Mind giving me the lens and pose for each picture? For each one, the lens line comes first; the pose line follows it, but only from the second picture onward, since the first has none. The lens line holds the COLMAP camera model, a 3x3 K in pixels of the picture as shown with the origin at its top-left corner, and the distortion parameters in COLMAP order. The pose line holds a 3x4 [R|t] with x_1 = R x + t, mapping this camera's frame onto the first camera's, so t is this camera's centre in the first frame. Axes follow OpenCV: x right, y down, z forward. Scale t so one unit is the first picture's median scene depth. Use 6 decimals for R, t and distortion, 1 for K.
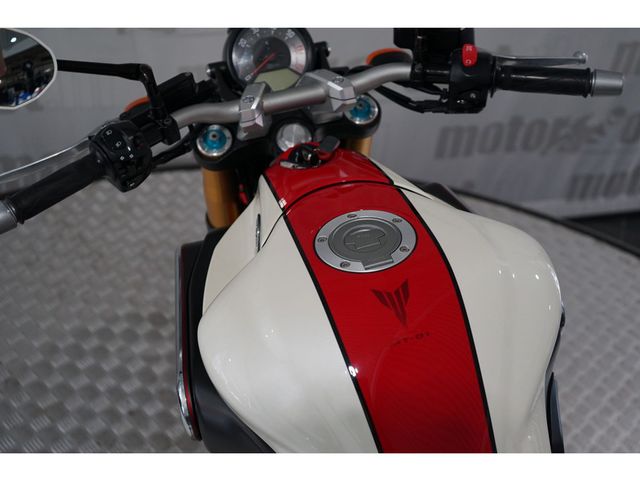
lens RADIAL K [[821.1, 0, 319.6], [0, 821.1, 241.7], [0, 0, 1]] dist [-0.024426, 0.000000]
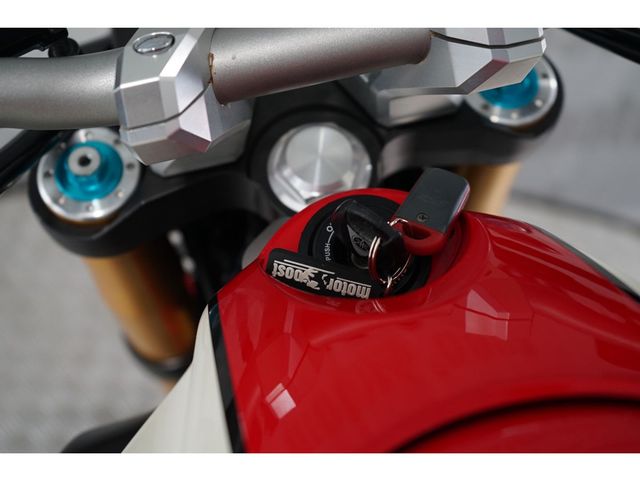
lens RADIAL K [[821.1, 0, 320.2], [0, 821.1, 238.1], [0, 0, 1]] dist [-0.024426, 0.000000]
pose [[0.999570, 0.004083, -0.029031, -0.021132], [-0.003540, 0.999819, 0.018712, -0.104328], [0.029102, -0.018601, 0.999403, 0.666594]]
